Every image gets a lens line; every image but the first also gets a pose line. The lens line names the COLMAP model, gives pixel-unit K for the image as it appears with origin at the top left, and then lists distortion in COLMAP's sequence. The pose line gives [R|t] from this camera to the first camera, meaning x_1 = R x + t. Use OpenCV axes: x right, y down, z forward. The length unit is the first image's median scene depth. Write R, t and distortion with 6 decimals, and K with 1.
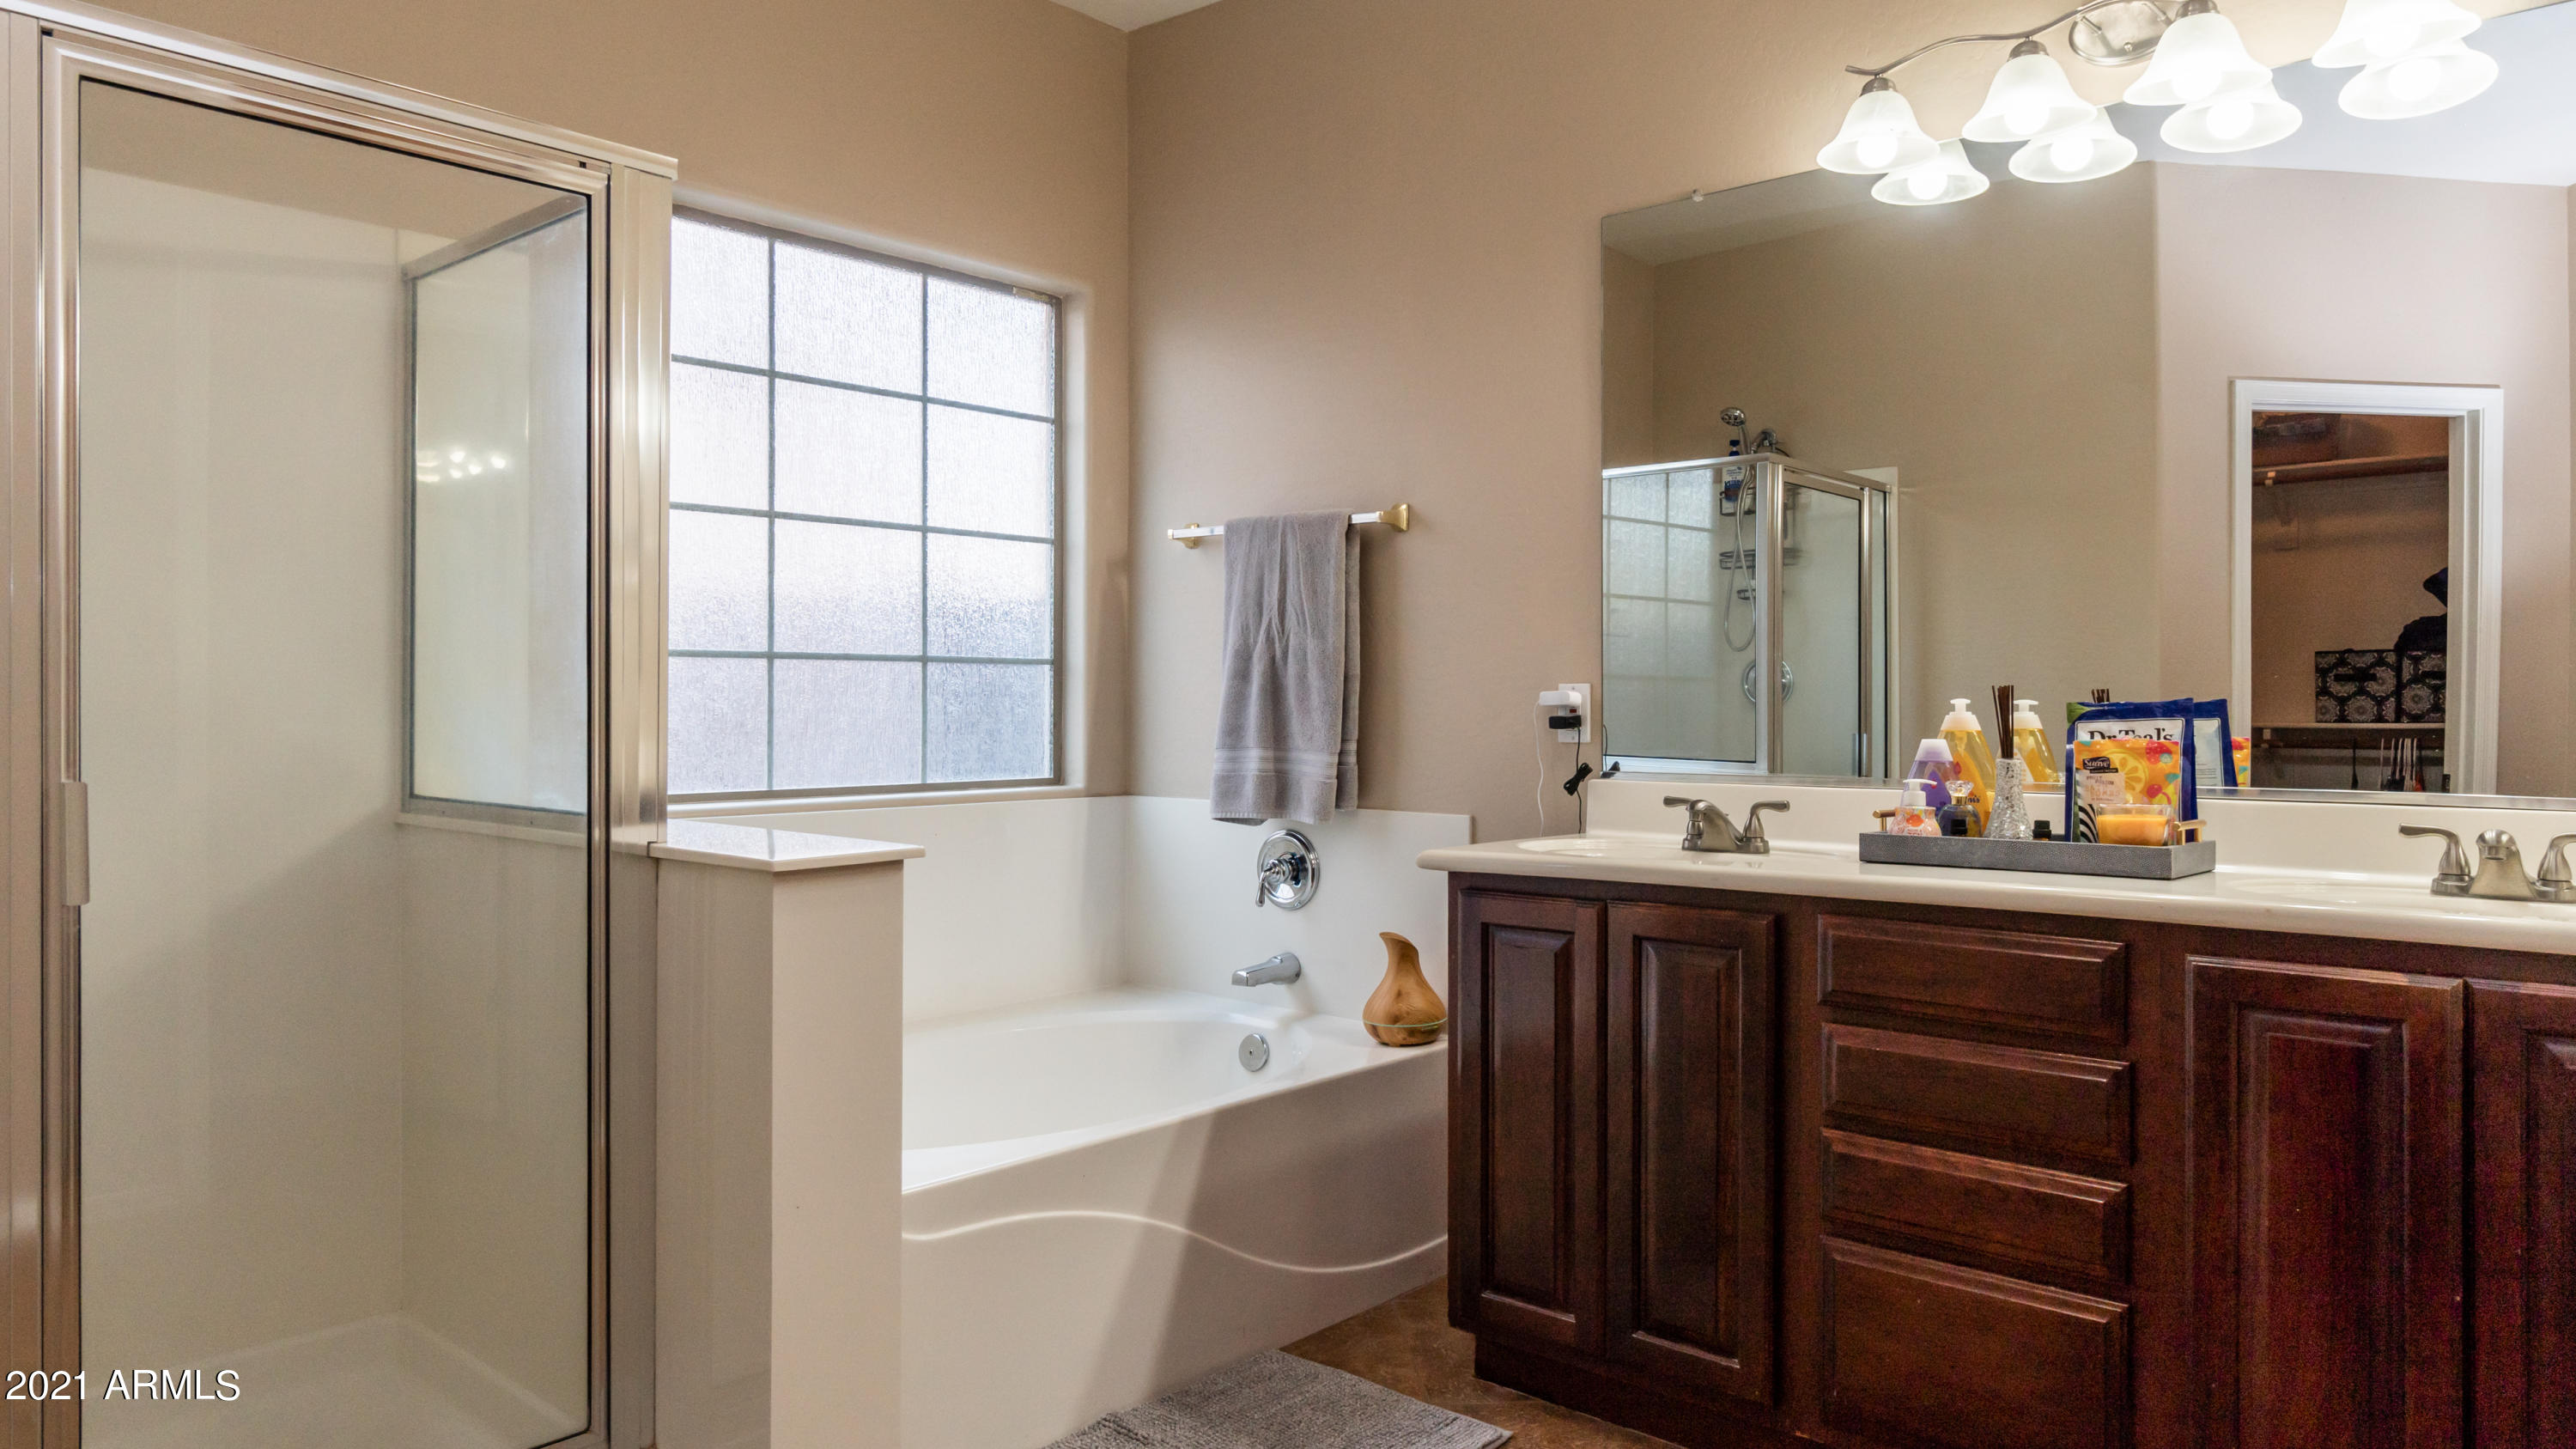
lens RADIAL K [[1637.1, 0, 1305.9], [0, 1637.1, 702.1], [0, 0, 1]] dist [-0.008529, -0.001084]
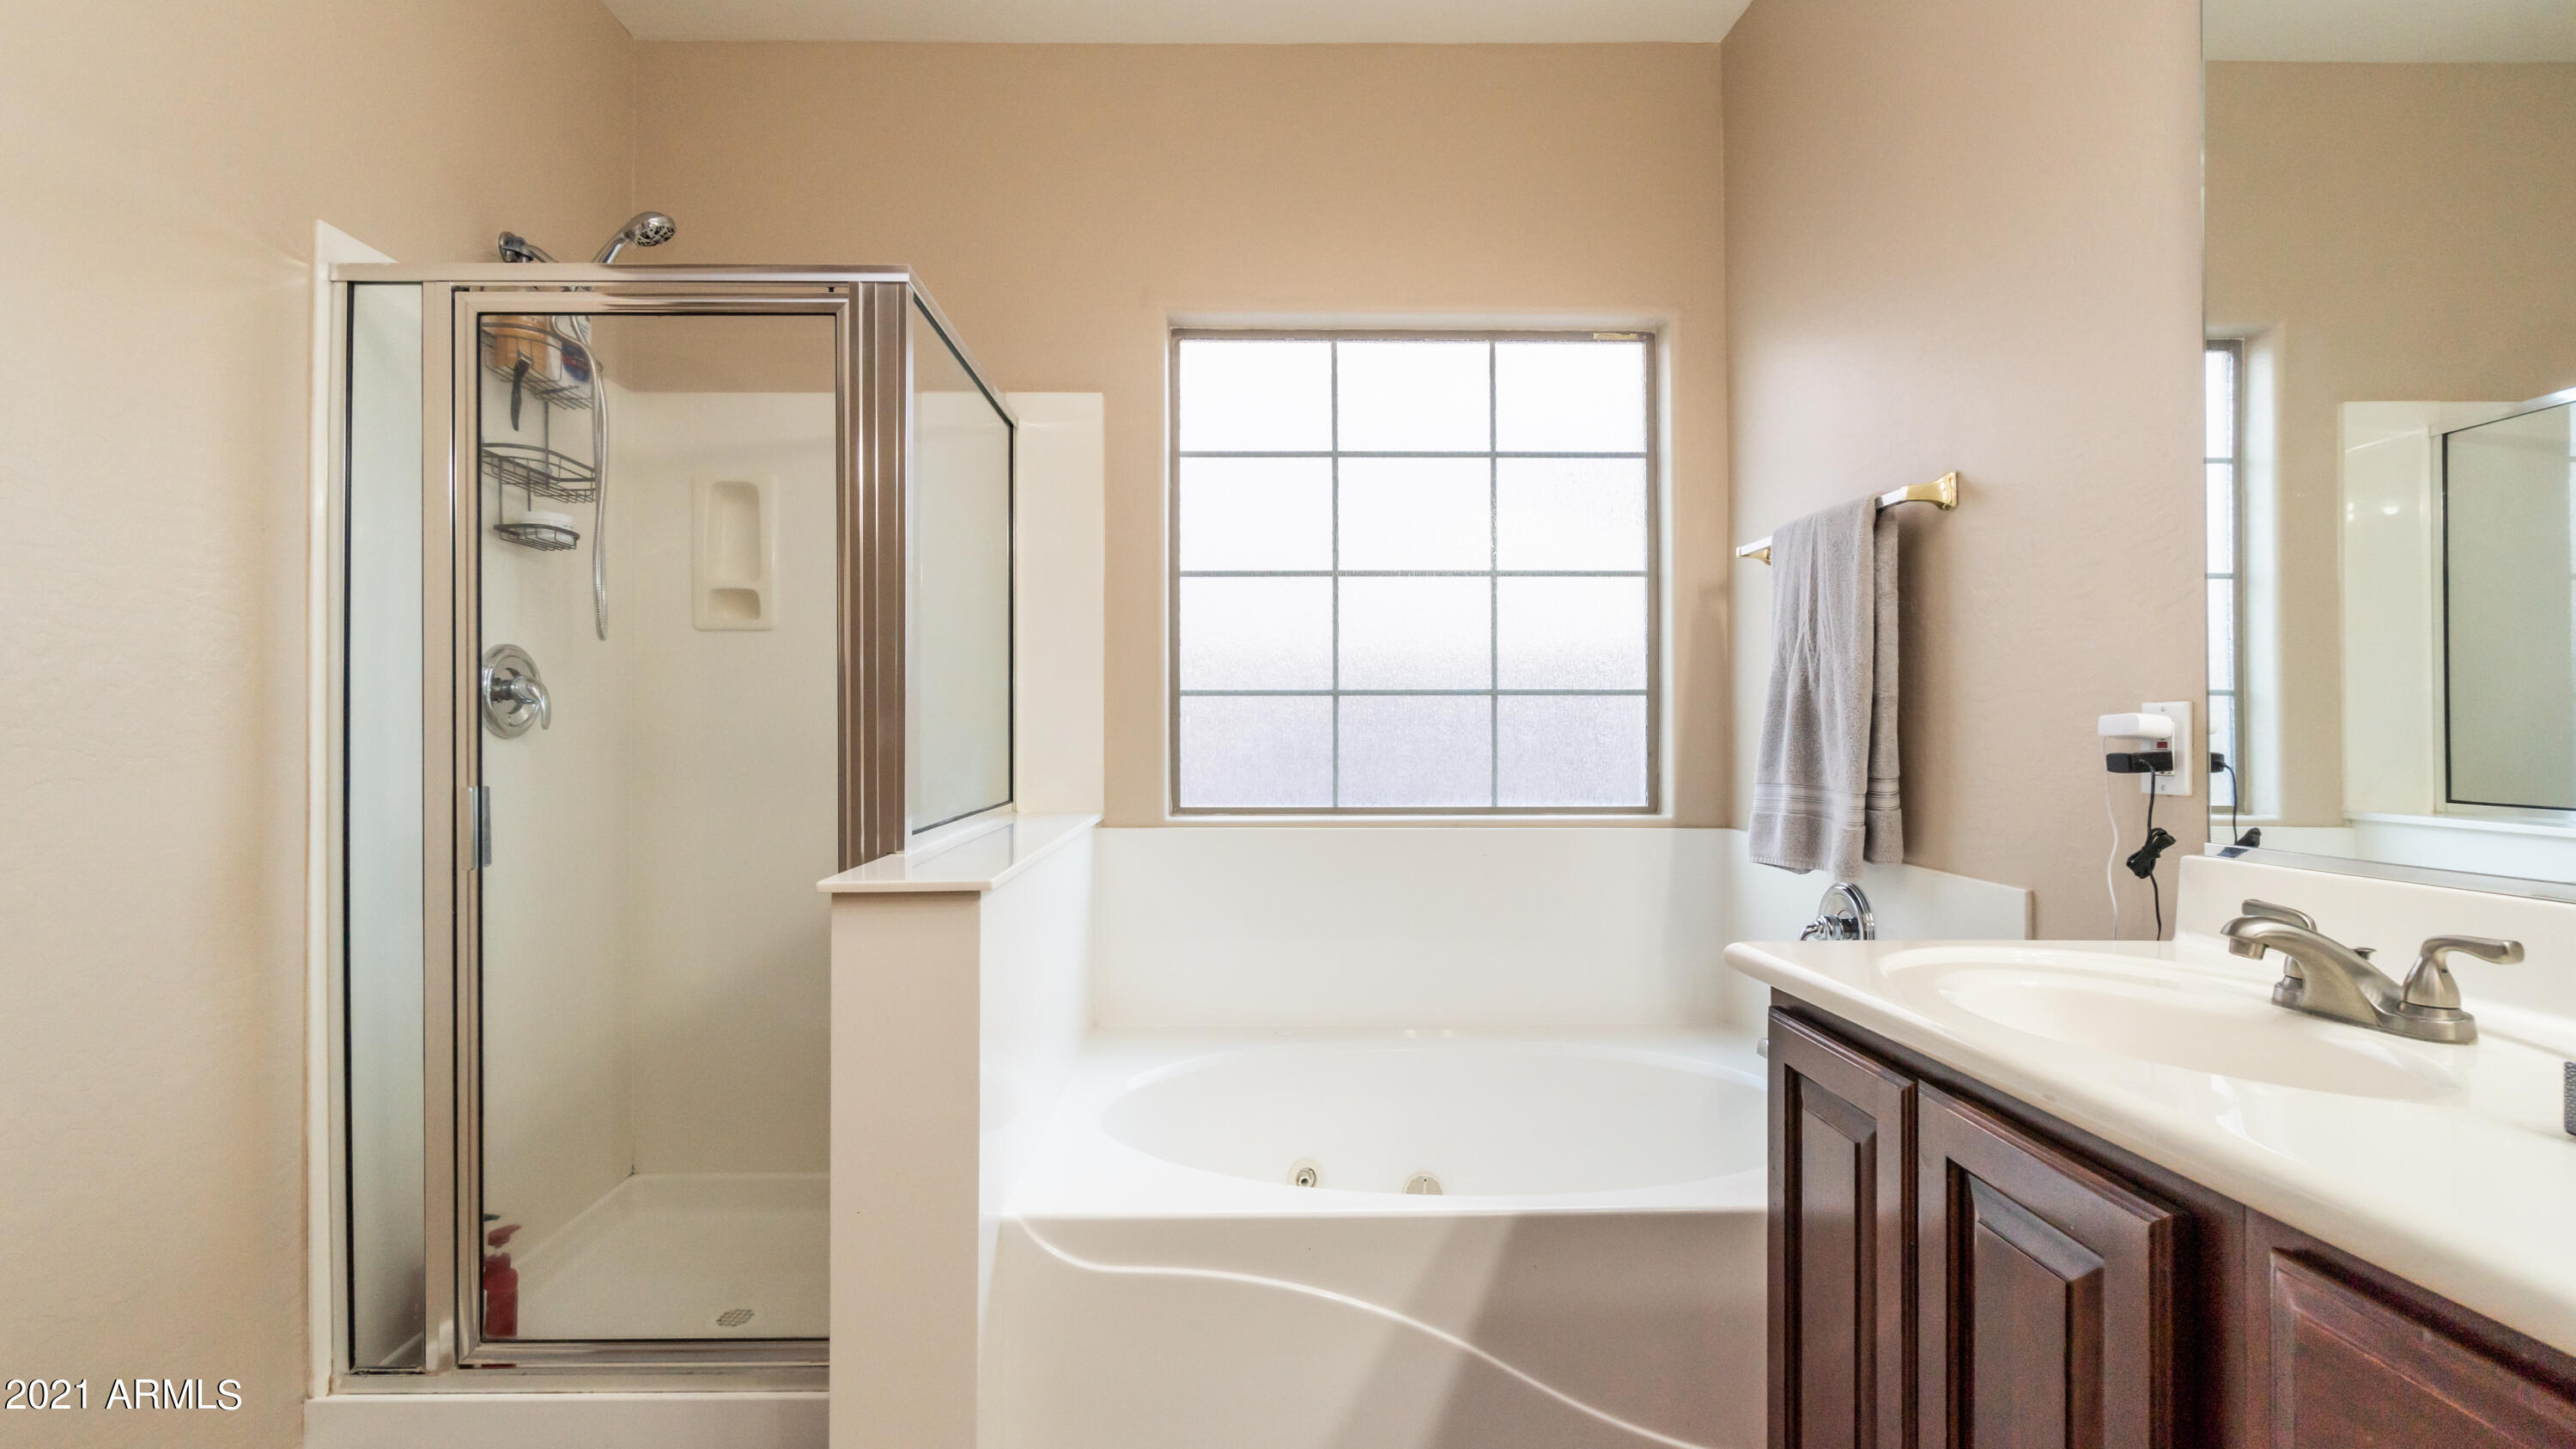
lens RADIAL K [[1113.7, 0, 1305.0], [0, 1113.7, 720.8], [0, 0, 1]] dist [-0.002423, -0.002365]
pose [[0.671773, -0.009034, -0.740702, 0.240837], [0.001966, 0.999944, -0.010413, 0.000023], [0.740754, 0.005539, 0.671753, 0.426335]]
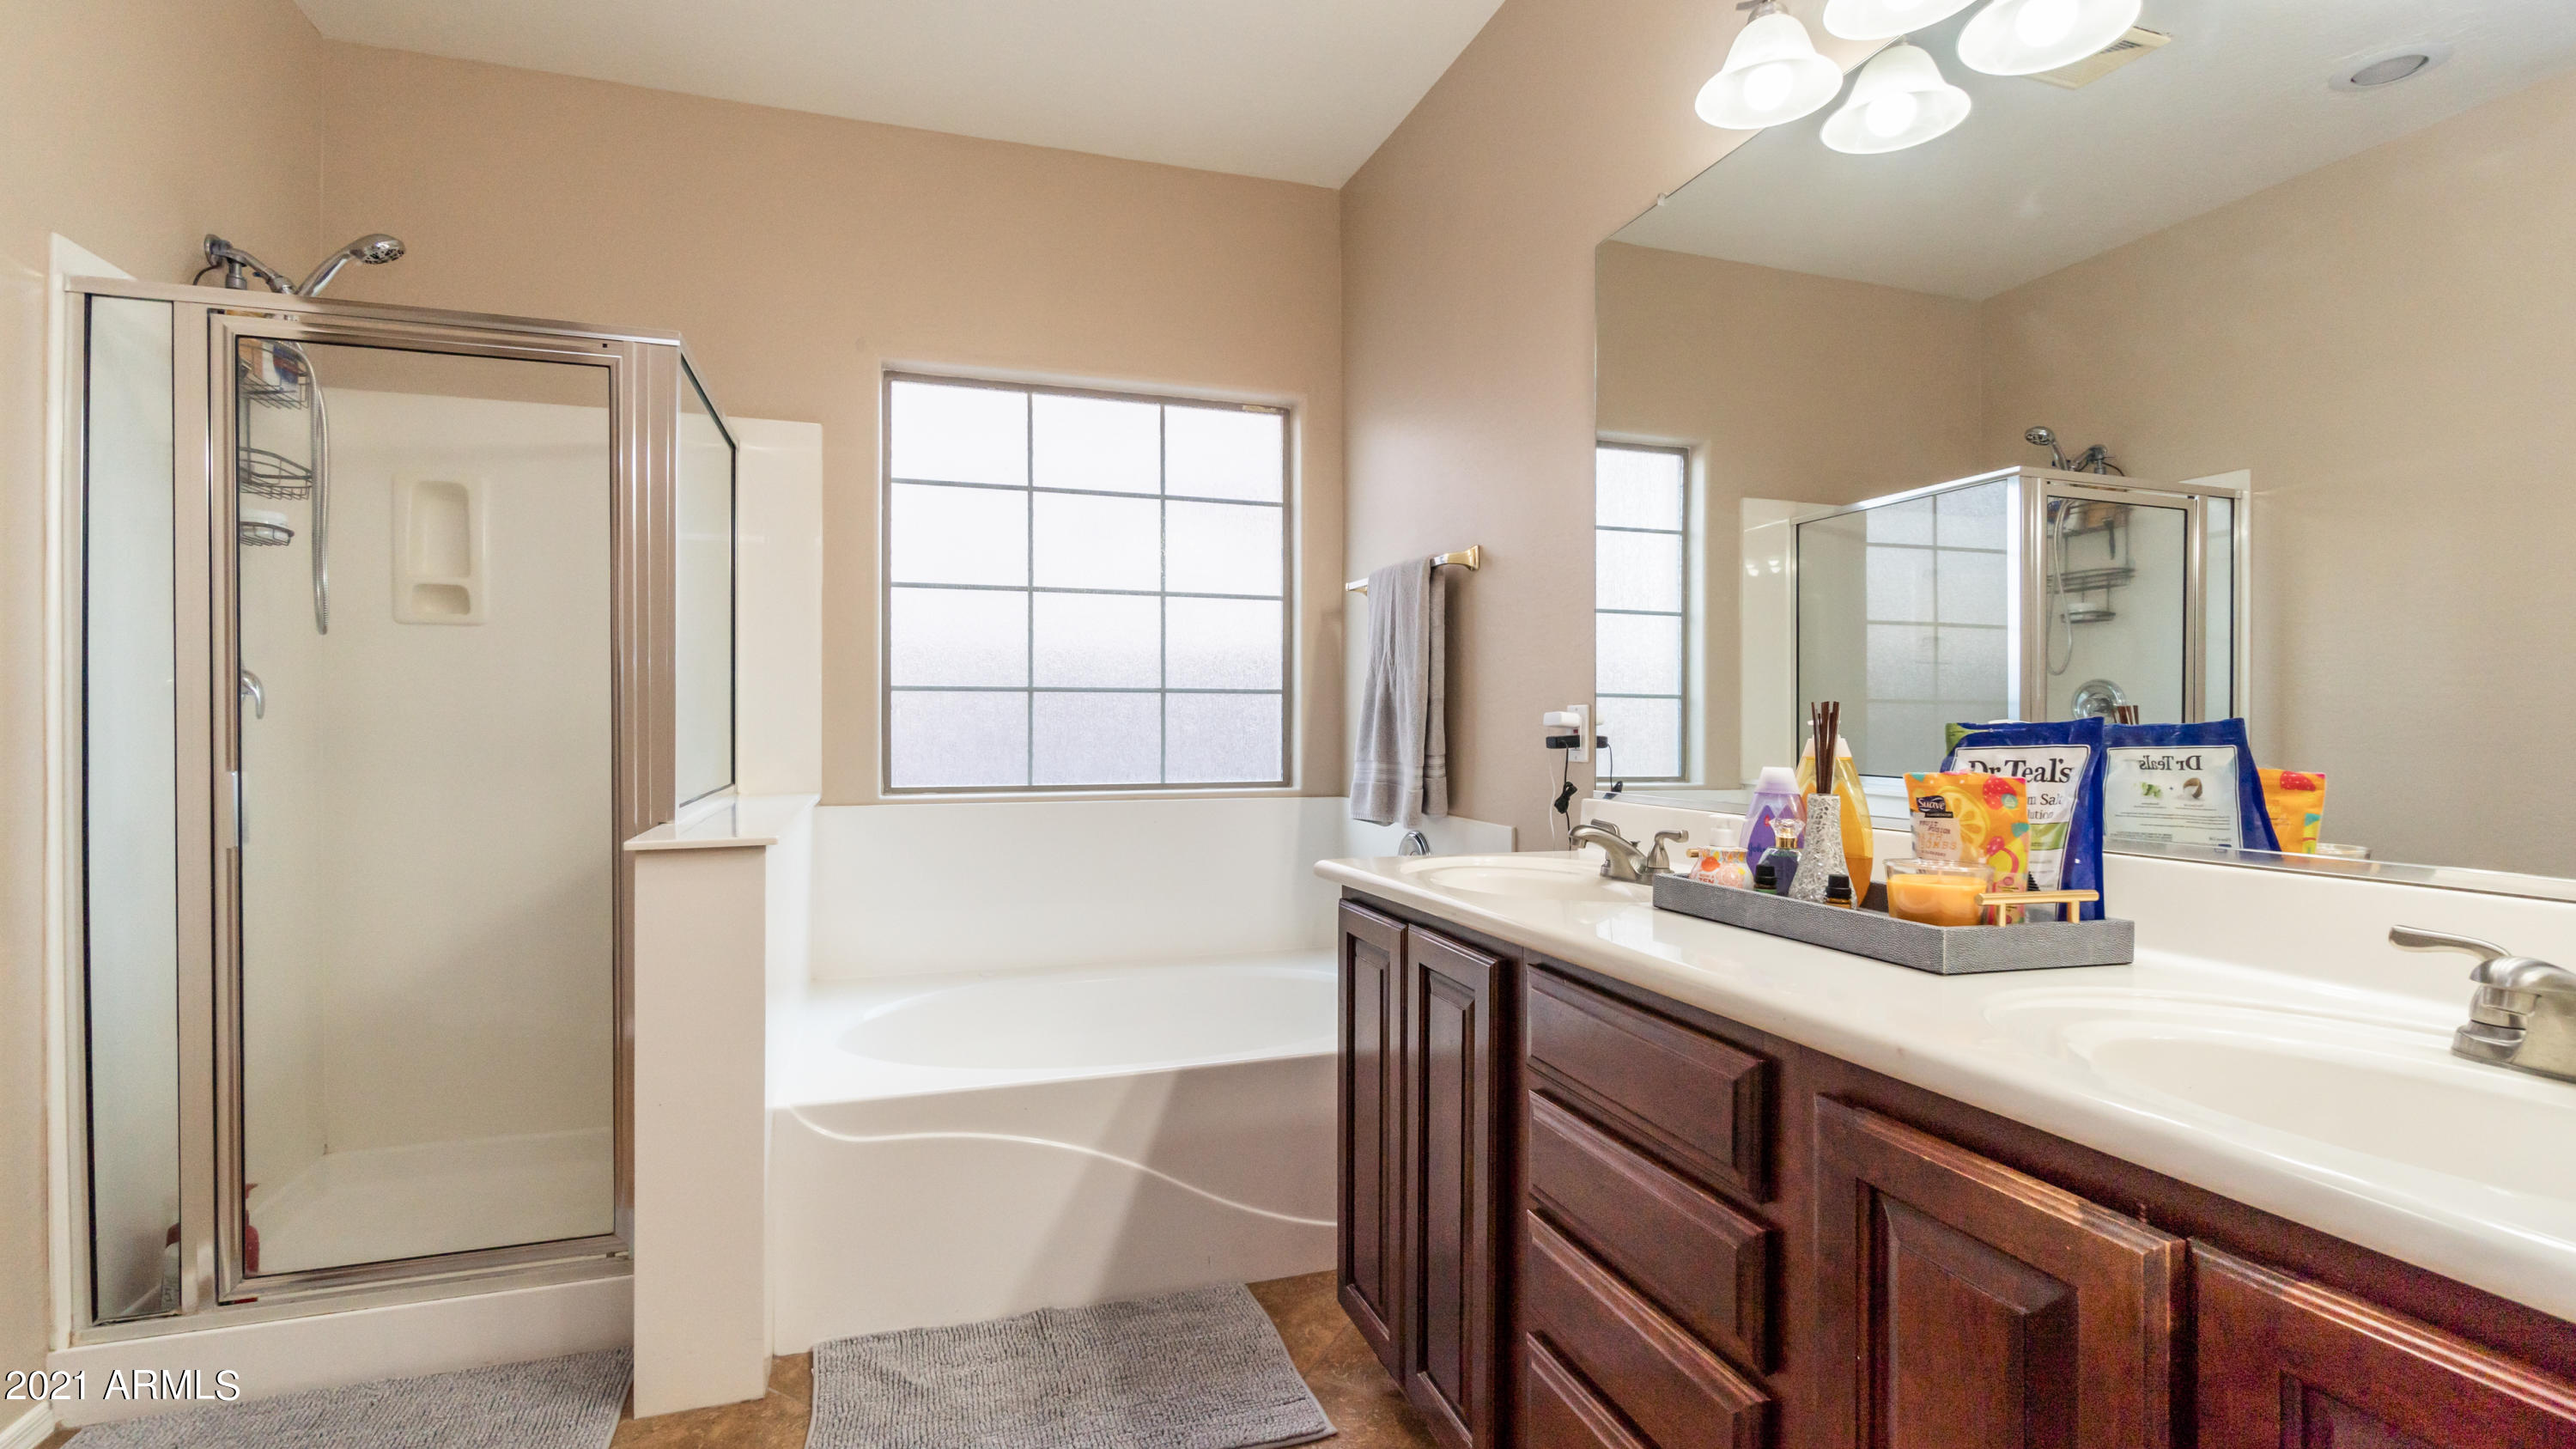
lens RADIAL K [[1113.7, 0, 1308.4], [0, 1113.7, 720.9], [0, 0, 1]] dist [-0.002423, -0.002365]
pose [[0.861199, -0.001344, -0.508266, 0.347699], [0.000448, 0.999998, -0.001885, 0.000248], [0.508268, 0.001396, 0.861198, 0.286272]]
